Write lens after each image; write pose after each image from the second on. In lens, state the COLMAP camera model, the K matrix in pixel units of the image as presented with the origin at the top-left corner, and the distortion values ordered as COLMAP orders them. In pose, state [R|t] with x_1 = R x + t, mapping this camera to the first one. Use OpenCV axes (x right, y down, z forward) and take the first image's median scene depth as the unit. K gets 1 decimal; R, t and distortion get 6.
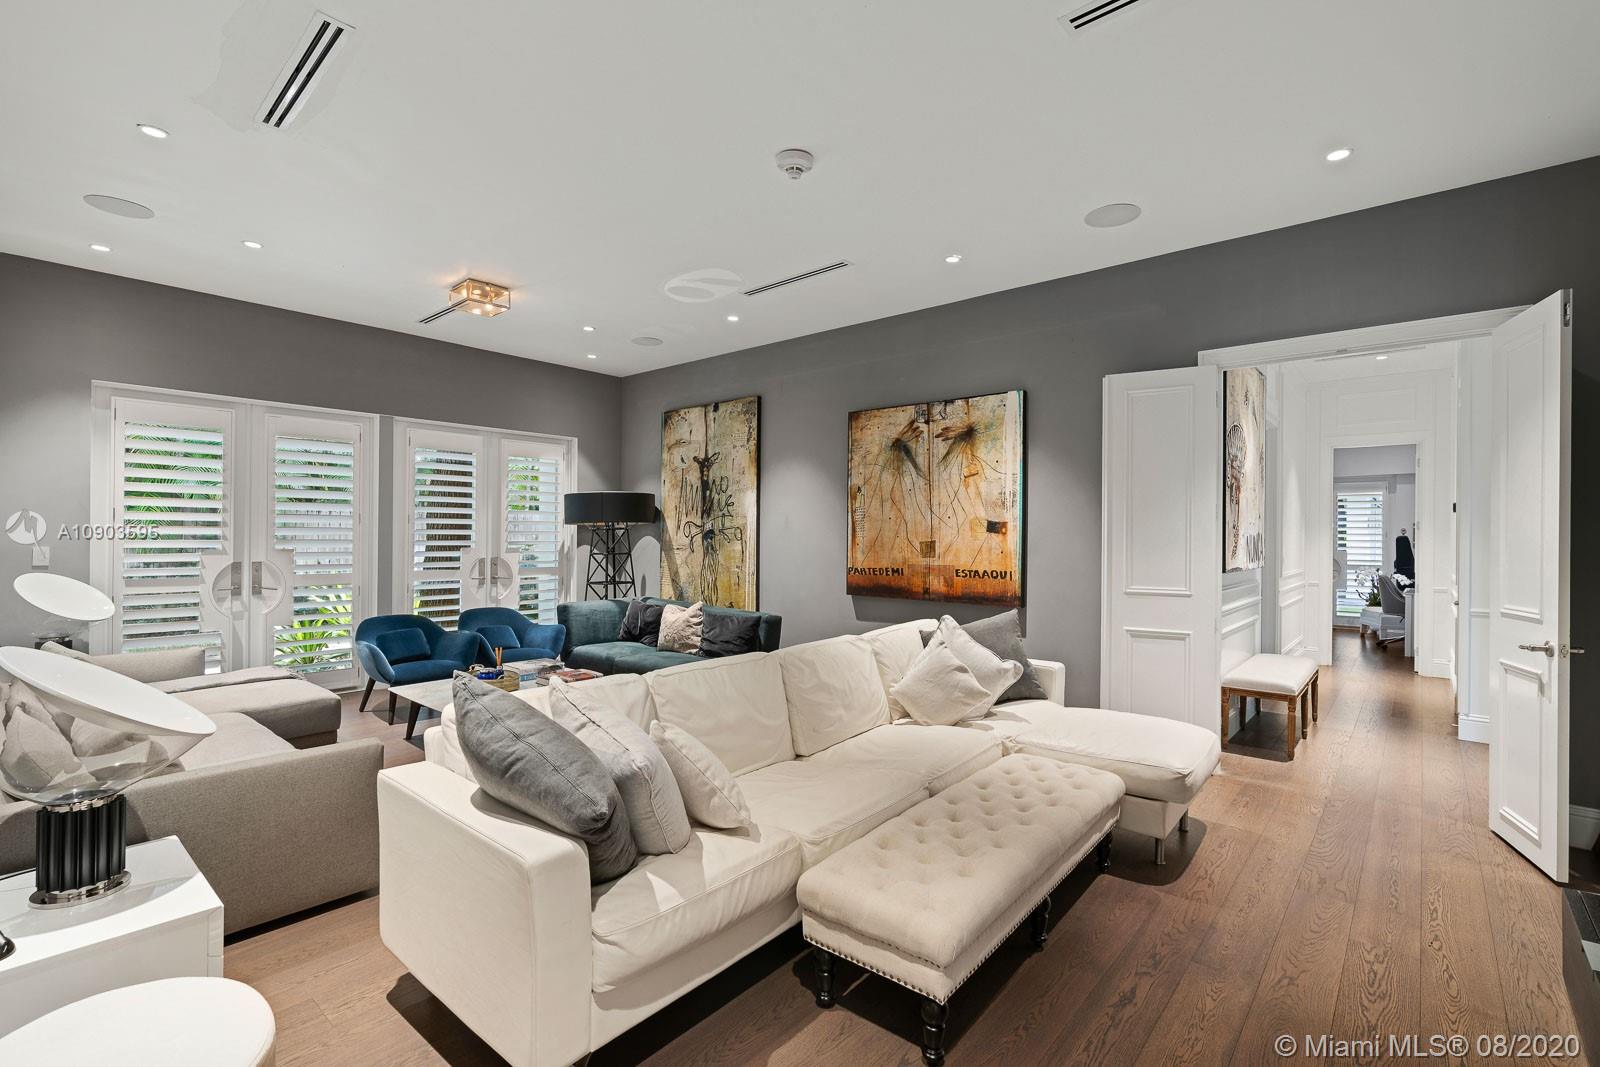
lens RADIAL K [[723.9, 0, 797.7], [0, 723.9, 531.7], [0, 0, 1]] dist [-0.004401, 0.002237]
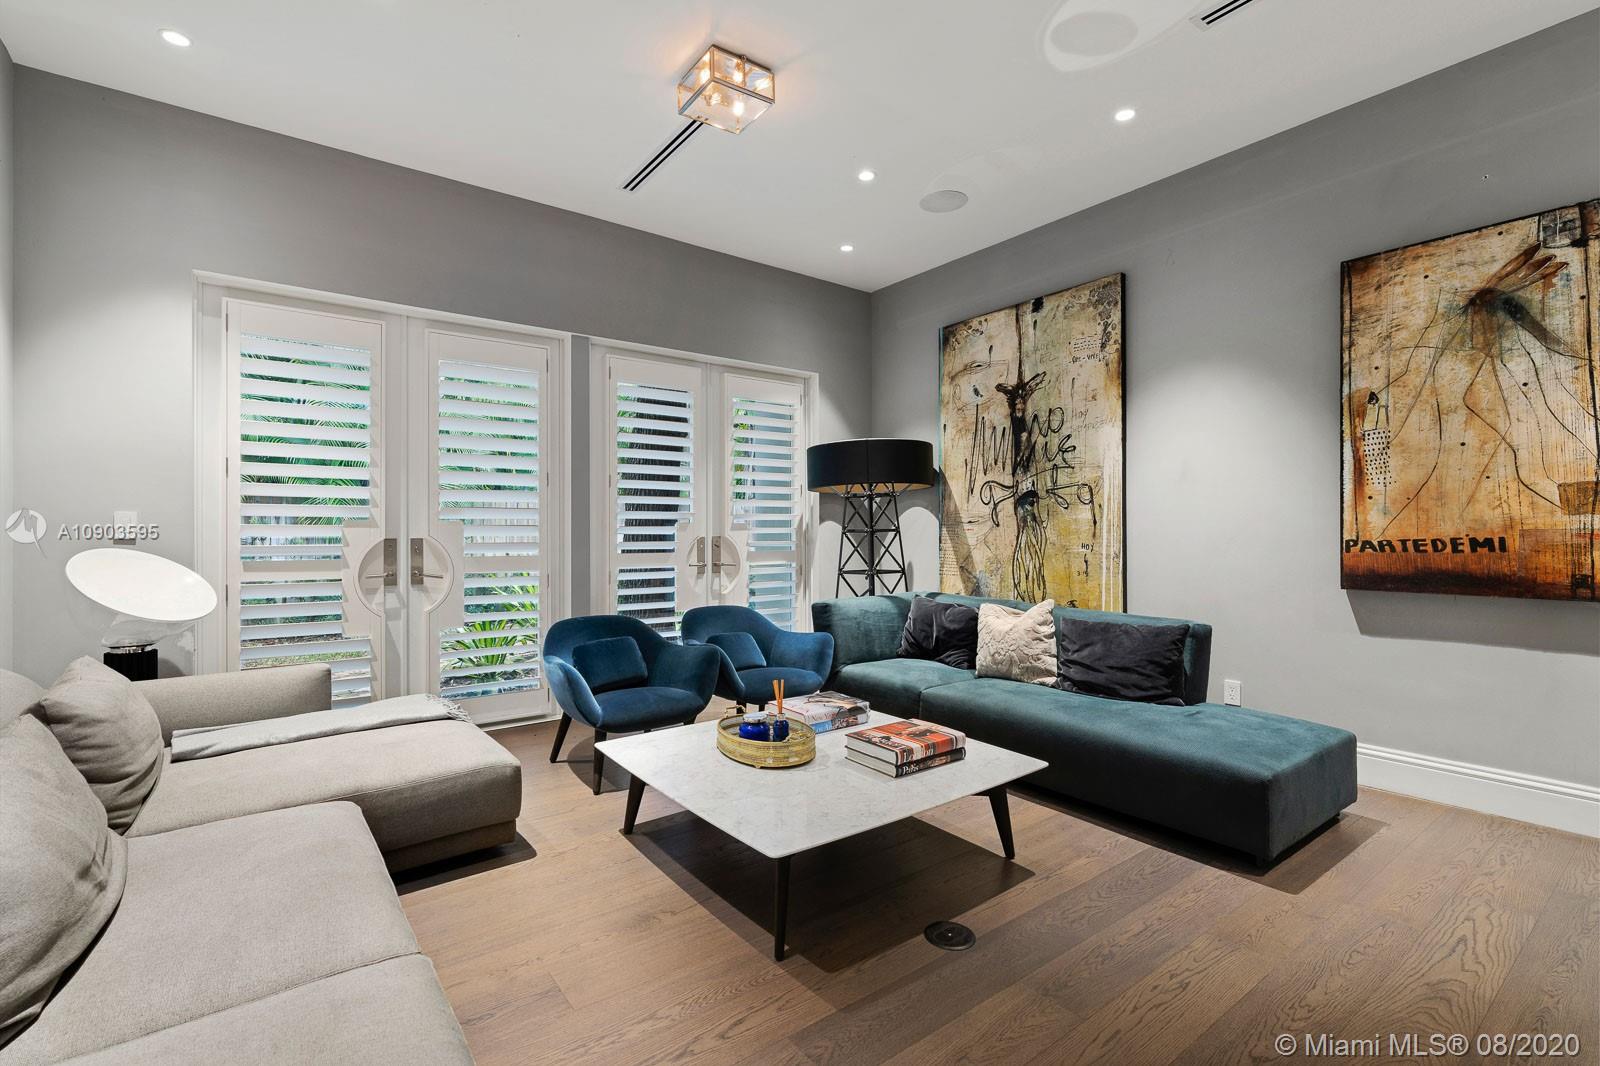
lens RADIAL K [[723.9, 0, 805.3], [0, 723.9, 530.5], [0, 0, 1]] dist [-0.004401, 0.002237]
pose [[0.979405, -0.011010, -0.201604, -0.216287], [0.011019, 0.999939, -0.001077, 0.036456], [0.201604, -0.001166, 0.979467, 0.356608]]
